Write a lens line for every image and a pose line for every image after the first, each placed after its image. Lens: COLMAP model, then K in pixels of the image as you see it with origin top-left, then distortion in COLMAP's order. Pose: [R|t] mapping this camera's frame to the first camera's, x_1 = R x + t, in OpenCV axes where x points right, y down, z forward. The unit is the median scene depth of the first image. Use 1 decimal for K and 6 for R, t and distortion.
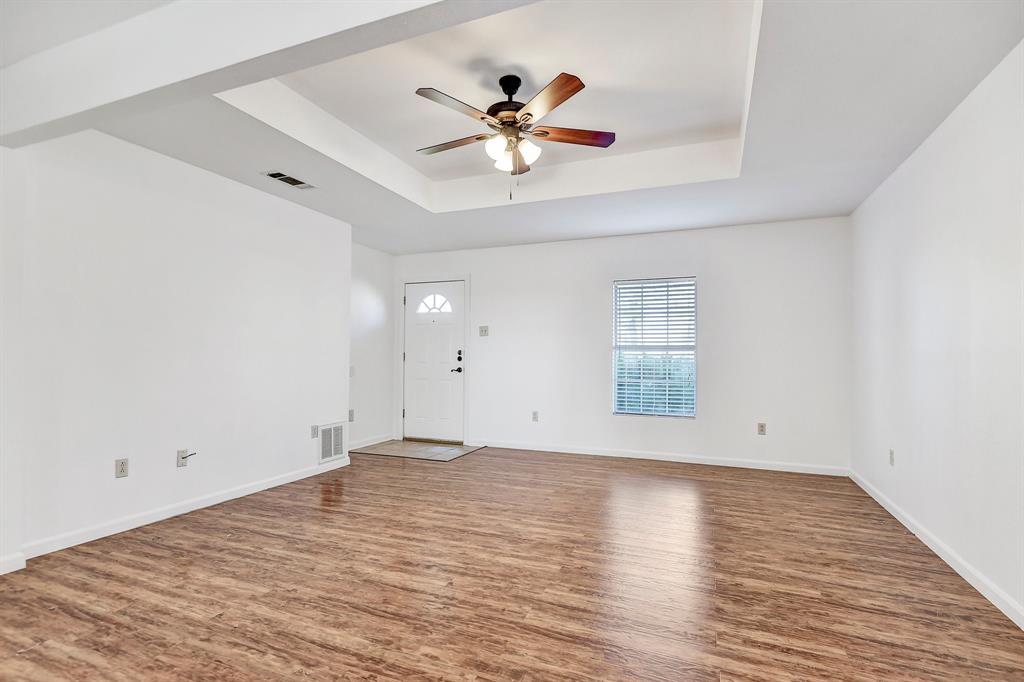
lens RADIAL K [[467.8, 0, 520.4], [0, 467.8, 341.1], [0, 0, 1]] dist [-0.001646, -0.005190]
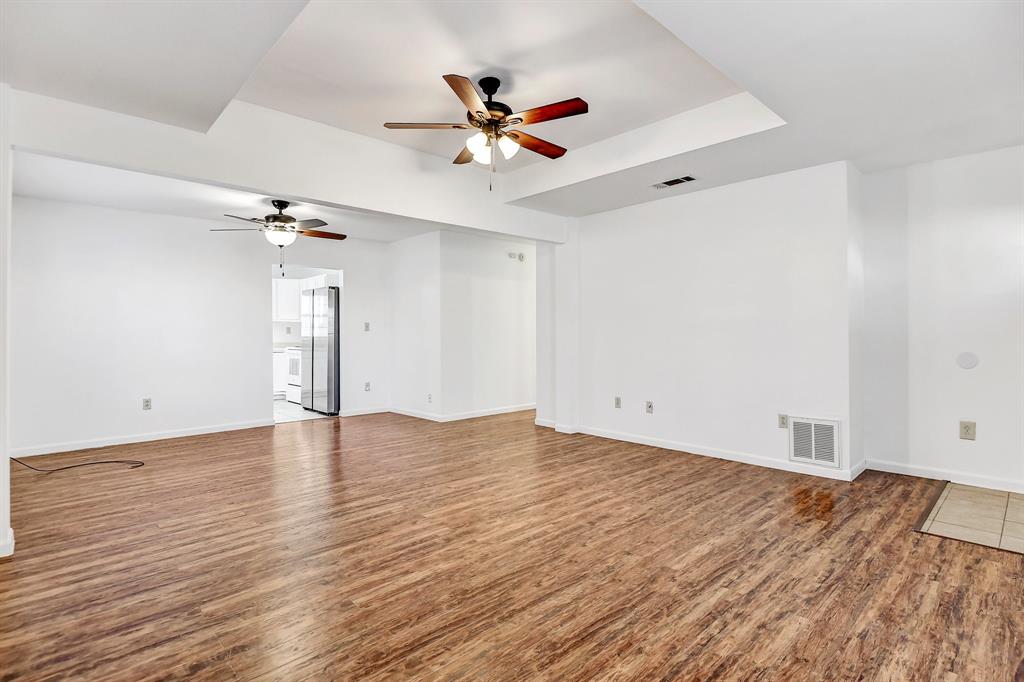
lens RADIAL K [[467.8, 0, 520.4], [0, 467.8, 341.1], [0, 0, 1]] dist [-0.001646, -0.005190]
pose [[-0.372458, 0.009200, -0.928004, 0.910163], [0.031254, 0.999508, -0.002635, 0.046499], [0.927523, -0.029985, -0.372562, 1.406213]]
